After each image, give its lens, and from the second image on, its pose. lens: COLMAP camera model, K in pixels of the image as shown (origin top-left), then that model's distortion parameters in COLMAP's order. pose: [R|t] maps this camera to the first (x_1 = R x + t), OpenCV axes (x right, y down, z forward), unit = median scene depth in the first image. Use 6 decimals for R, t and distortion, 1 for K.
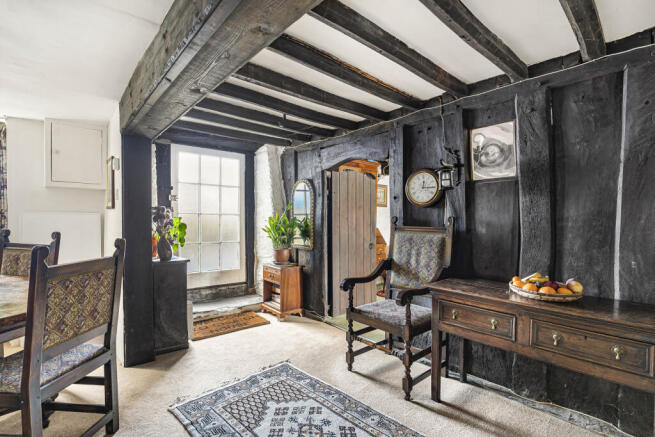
lens RADIAL K [[312.5, 0, 343.0], [0, 312.5, 225.1], [0, 0, 1]] dist [-0.011236, 0.000913]
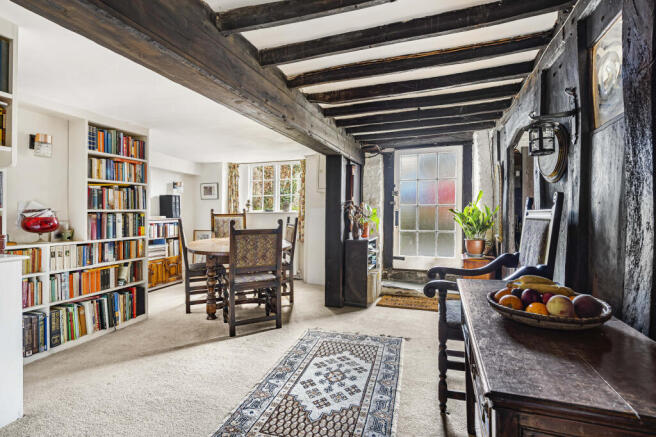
lens RADIAL K [[312.9, 0, 324.3], [0, 312.9, 214.8], [0, 0, 1]] dist [-0.011236, 0.000913]
pose [[0.484251, -0.012132, -0.874845, 0.835694], [-0.006630, 0.999824, -0.017535, 0.042546], [0.874904, 0.014291, 0.484085, 0.306635]]
